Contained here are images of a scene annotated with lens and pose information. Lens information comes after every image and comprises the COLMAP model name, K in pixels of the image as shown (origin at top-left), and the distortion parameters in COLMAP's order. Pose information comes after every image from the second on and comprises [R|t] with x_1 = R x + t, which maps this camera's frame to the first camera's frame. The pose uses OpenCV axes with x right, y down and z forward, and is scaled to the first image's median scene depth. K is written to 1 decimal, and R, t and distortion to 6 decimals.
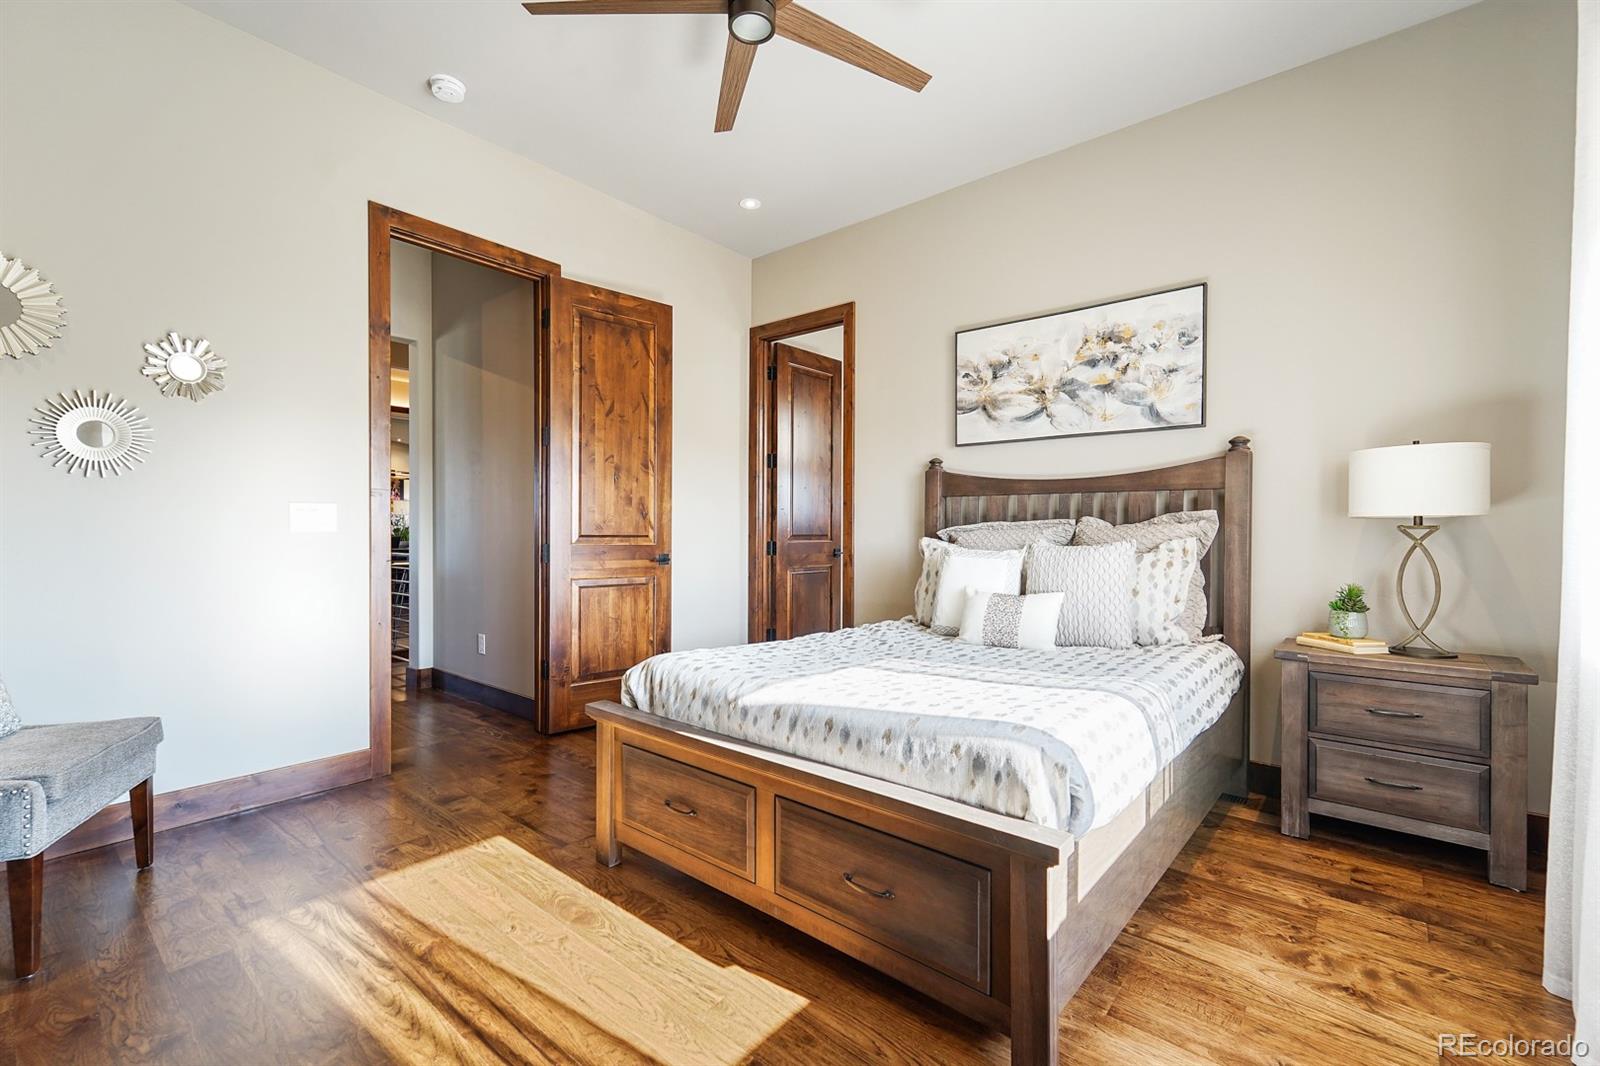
lens RADIAL K [[672.8, 0, 789.3], [0, 672.8, 533.7], [0, 0, 1]] dist [0.003691, -0.001444]
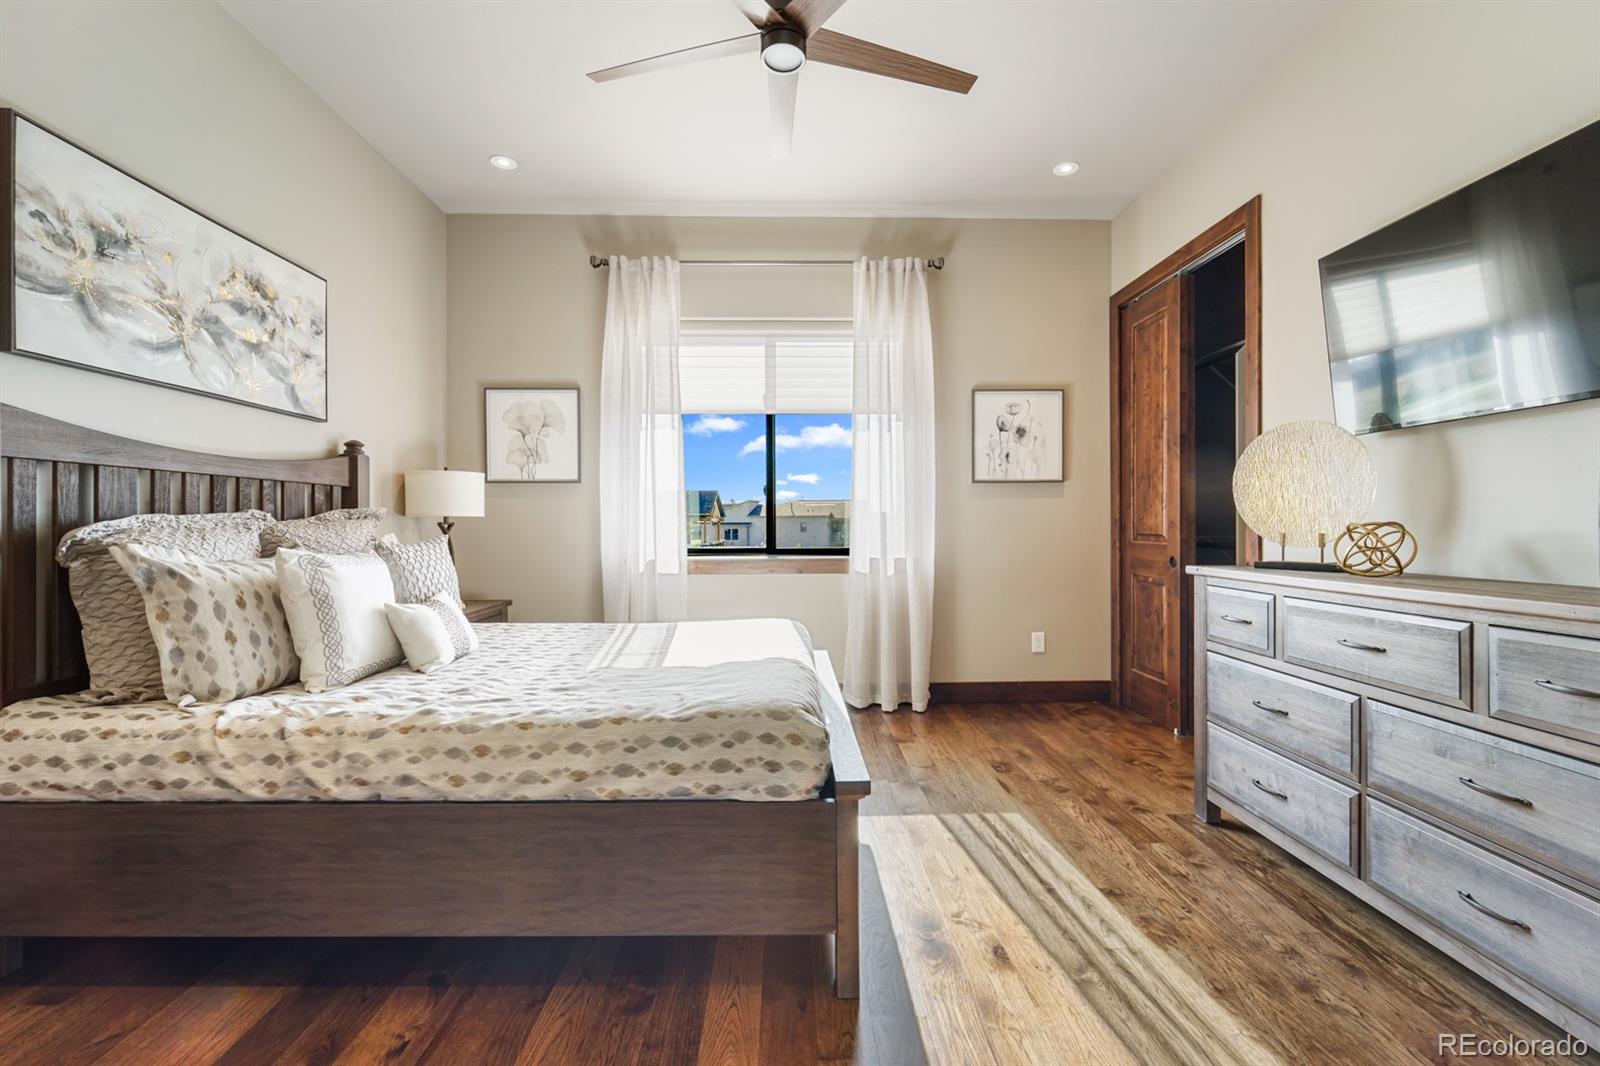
lens RADIAL K [[672.8, 0, 789.8], [0, 672.8, 524.5], [0, 0, 1]] dist [0.003691, -0.001444]
pose [[-0.657094, 0.009136, 0.753753, -0.530649], [0.019675, 0.999794, 0.005033, -0.000839], [-0.753552, 0.018137, -0.657138, 1.037892]]
